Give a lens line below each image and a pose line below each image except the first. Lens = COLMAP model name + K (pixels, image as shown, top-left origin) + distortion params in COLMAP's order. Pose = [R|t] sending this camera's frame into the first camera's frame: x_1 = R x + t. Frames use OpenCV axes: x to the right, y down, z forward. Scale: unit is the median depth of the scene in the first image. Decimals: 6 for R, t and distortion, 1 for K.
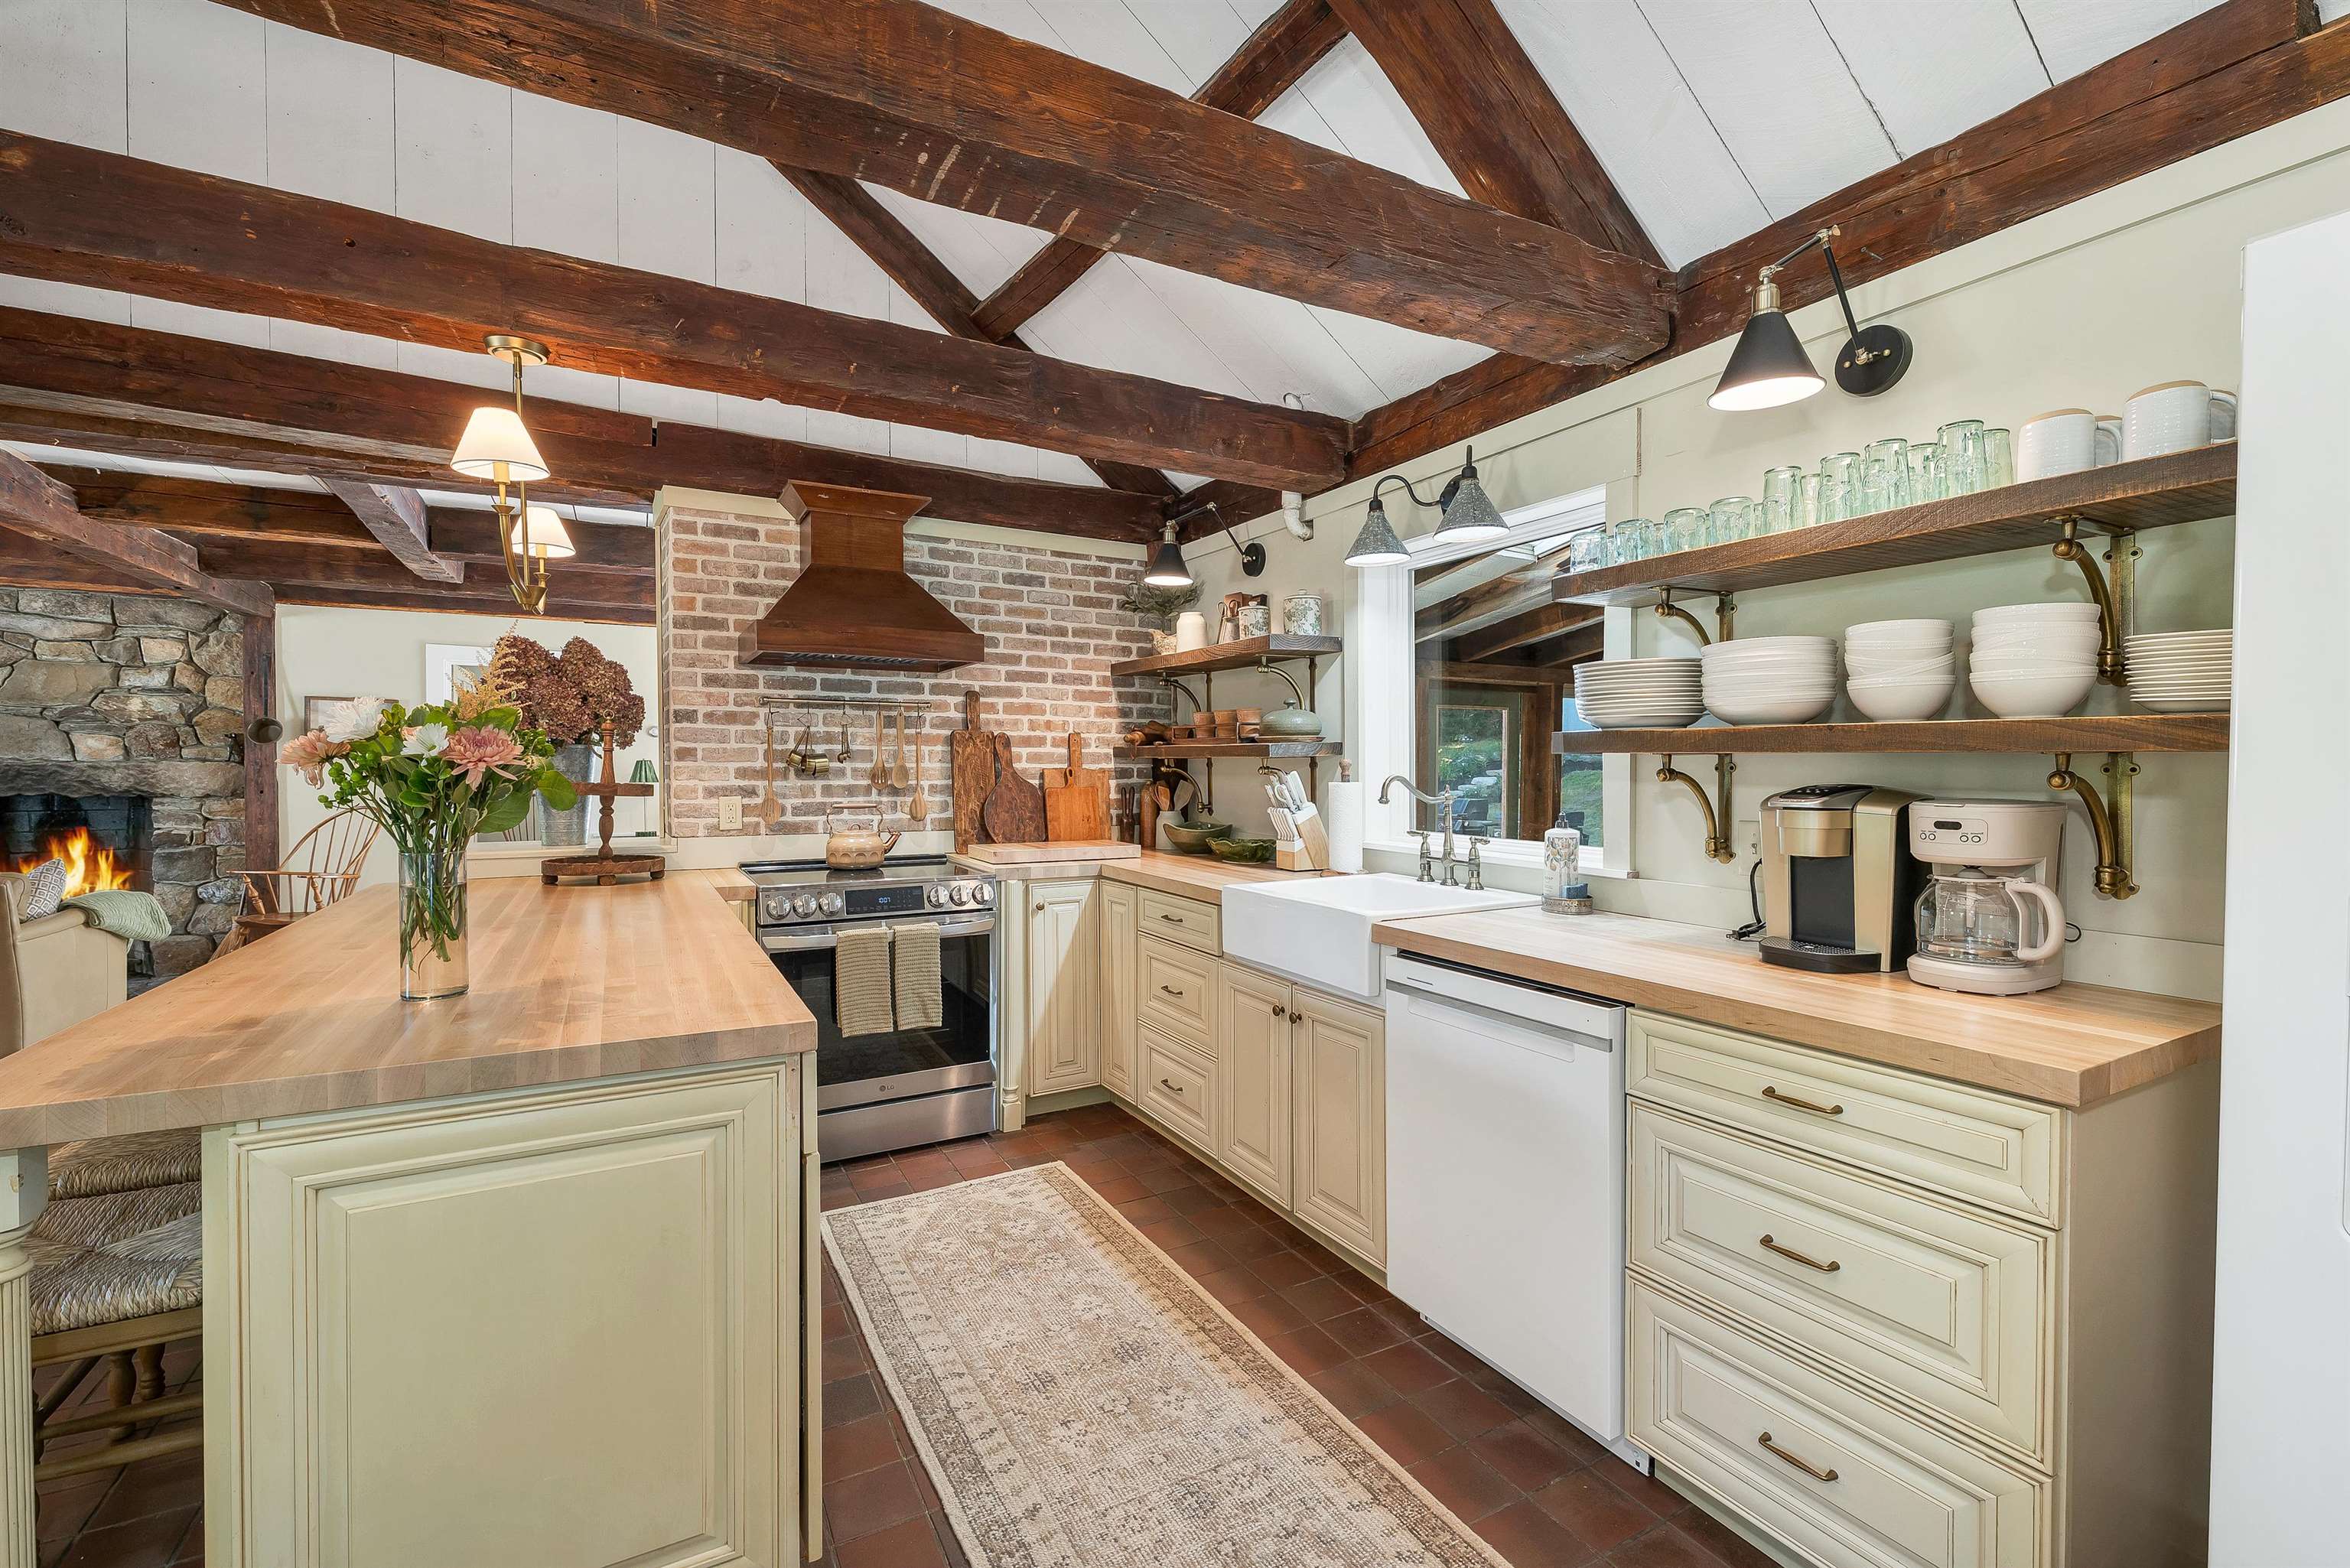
lens RADIAL K [[1008.7, 0, 1167.8], [0, 1008.7, 758.7], [0, 0, 1]] dist [0.002839, 0.000573]
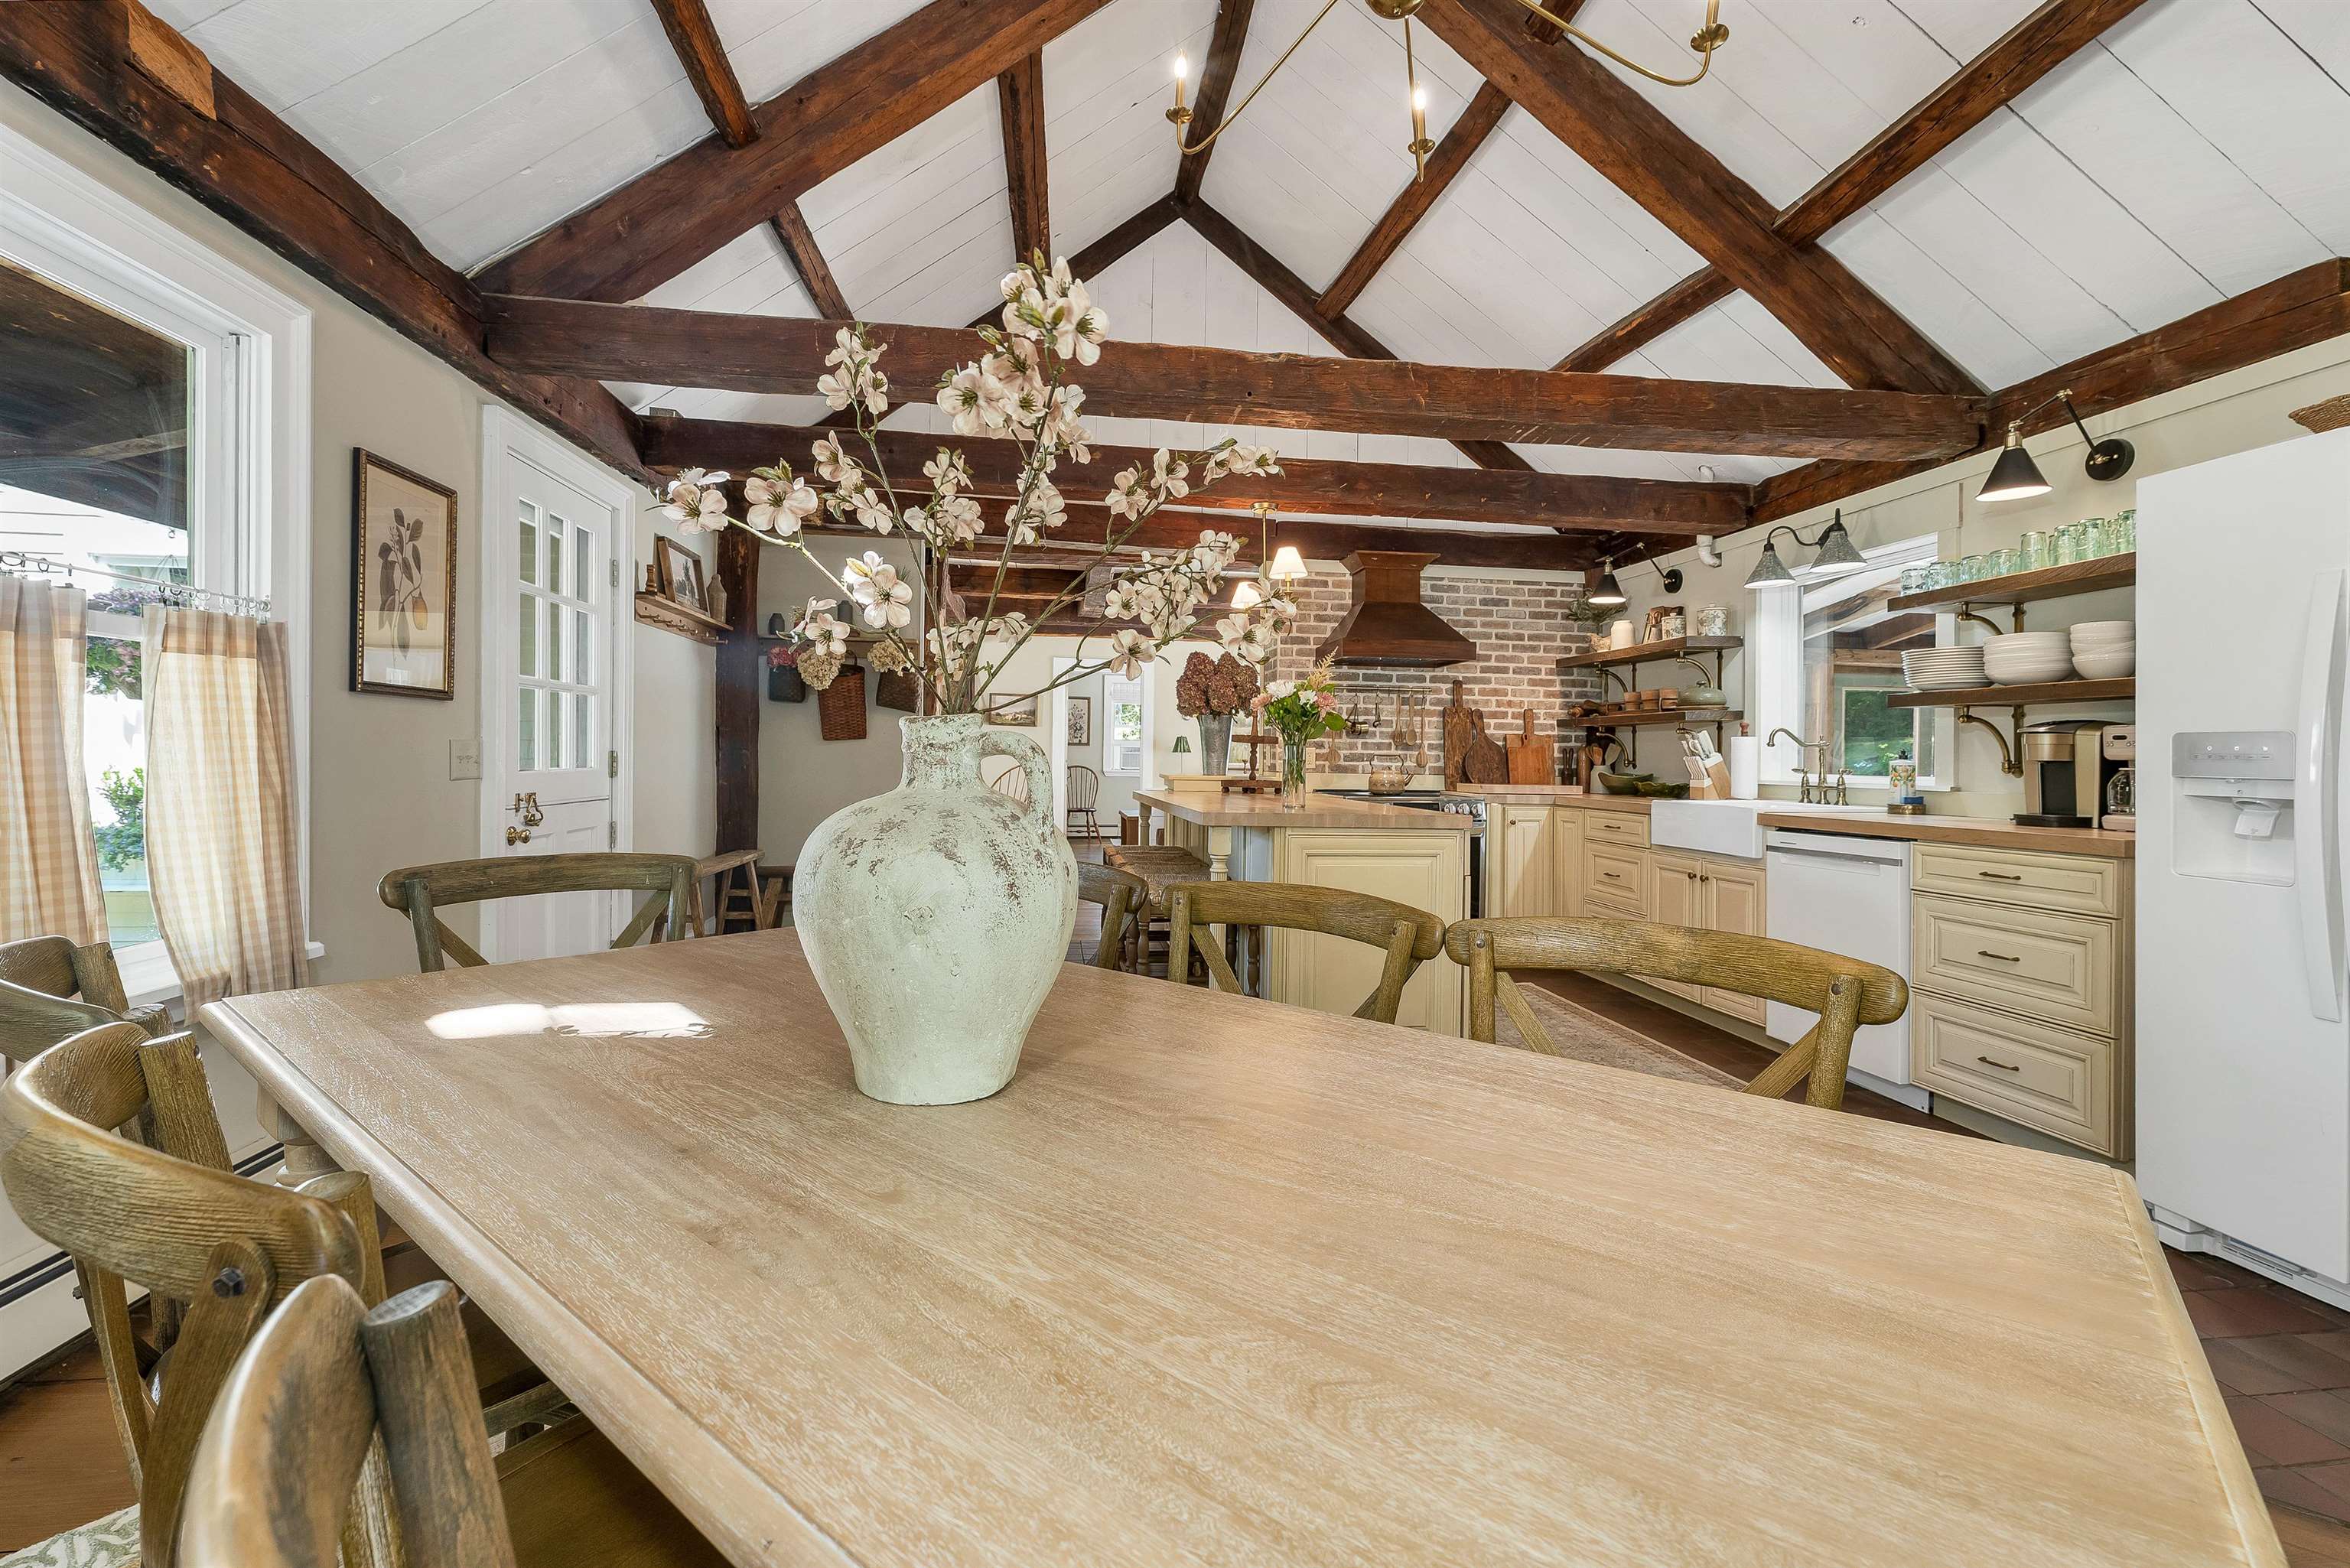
lens RADIAL K [[1008.7, 0, 1167.8], [0, 1008.7, 758.7], [0, 0, 1]] dist [0.002839, 0.000573]
pose [[0.935106, 0.009556, -0.354240, -0.074699], [-0.009336, 0.999954, 0.002331, 0.052847], [0.354246, 0.001128, 0.935151, -0.577342]]
